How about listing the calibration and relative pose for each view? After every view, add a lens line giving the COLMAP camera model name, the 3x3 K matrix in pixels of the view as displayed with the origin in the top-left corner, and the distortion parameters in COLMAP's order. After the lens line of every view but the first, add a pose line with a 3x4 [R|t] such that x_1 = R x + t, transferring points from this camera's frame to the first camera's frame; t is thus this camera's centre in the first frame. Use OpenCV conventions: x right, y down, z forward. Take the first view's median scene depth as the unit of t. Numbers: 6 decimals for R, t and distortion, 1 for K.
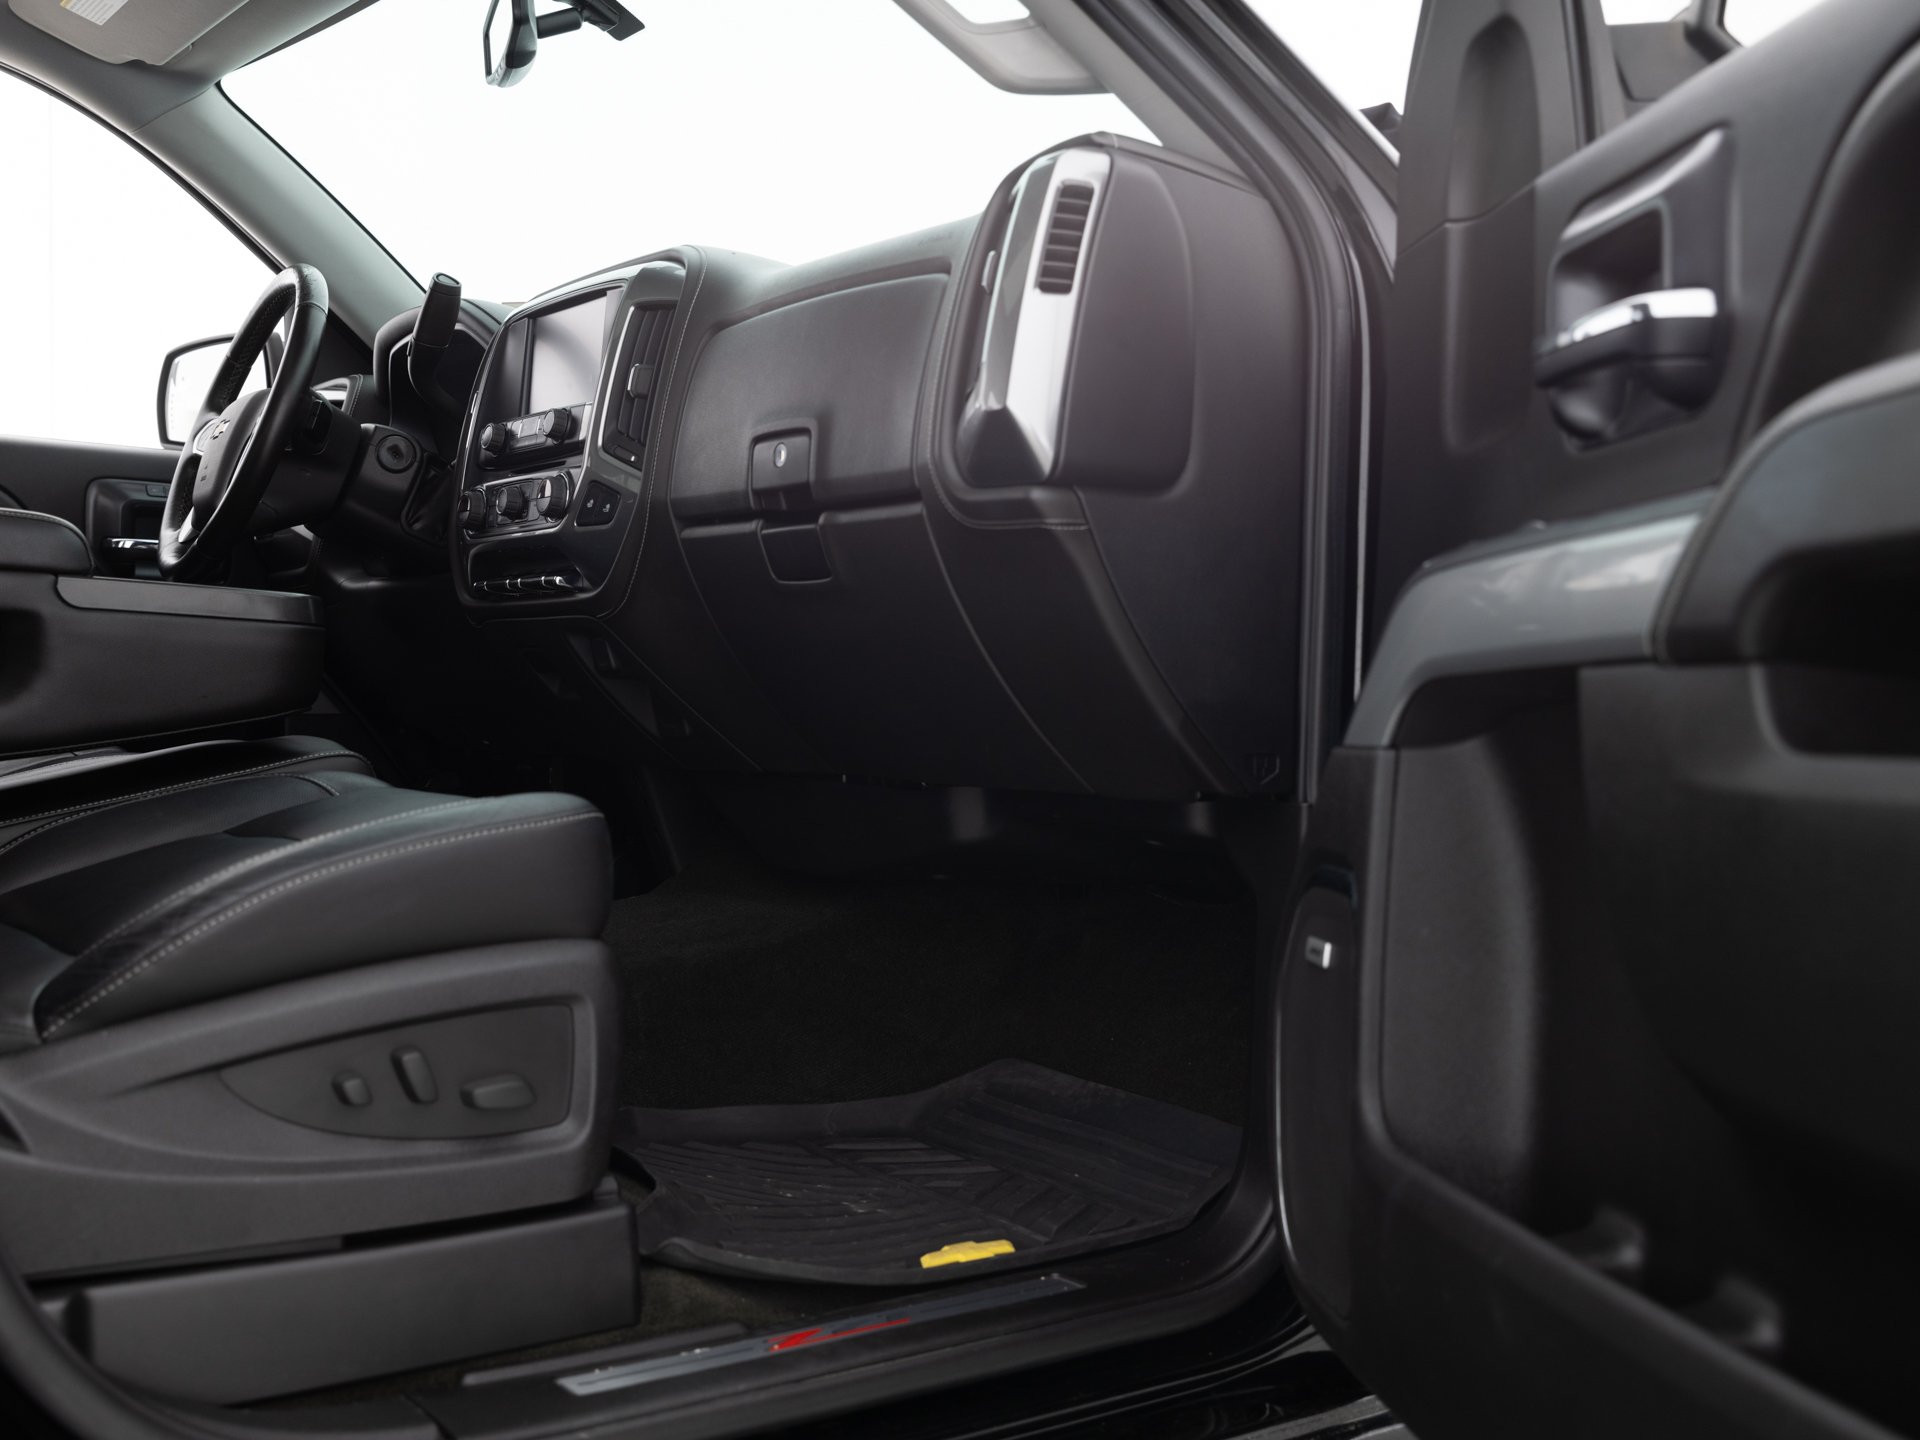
lens RADIAL K [[2065.6, 0, 960.0], [0, 2065.6, 720.0], [0, 0, 1]] dist [-0.017439, -0.011389]
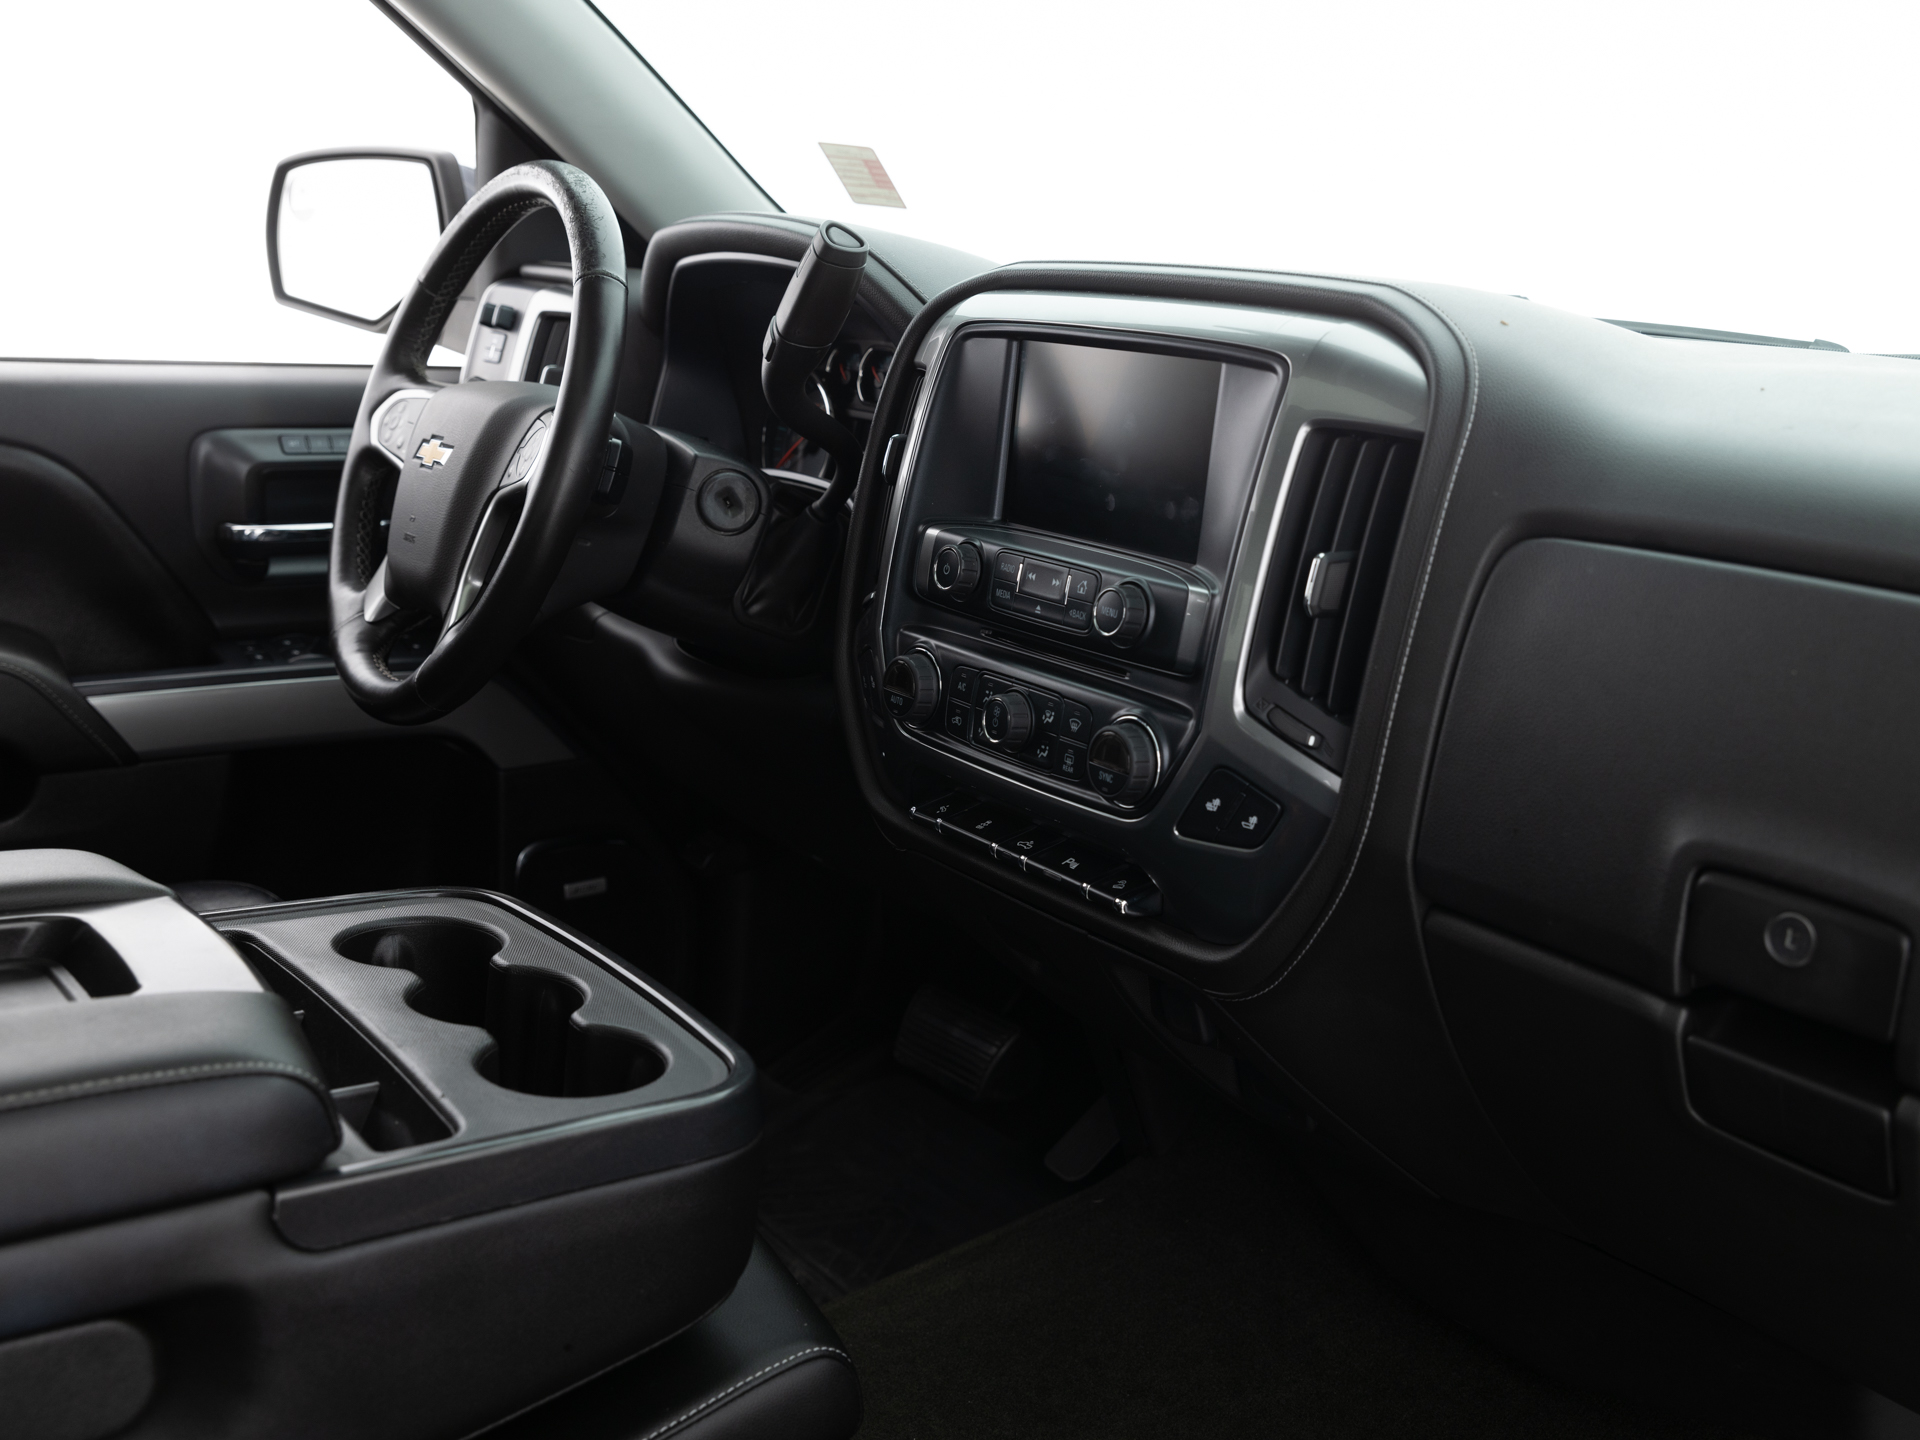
lens RADIAL K [[2065.6, 0, 960.0], [0, 2065.6, 720.0], [0, 0, 1]] dist [-0.017439, -0.011389]
pose [[0.999566, 0.029459, 0.000261, -0.204976], [-0.028761, 0.973891, 0.225188, -0.204530], [0.006379, -0.225098, 0.974315, 0.402546]]
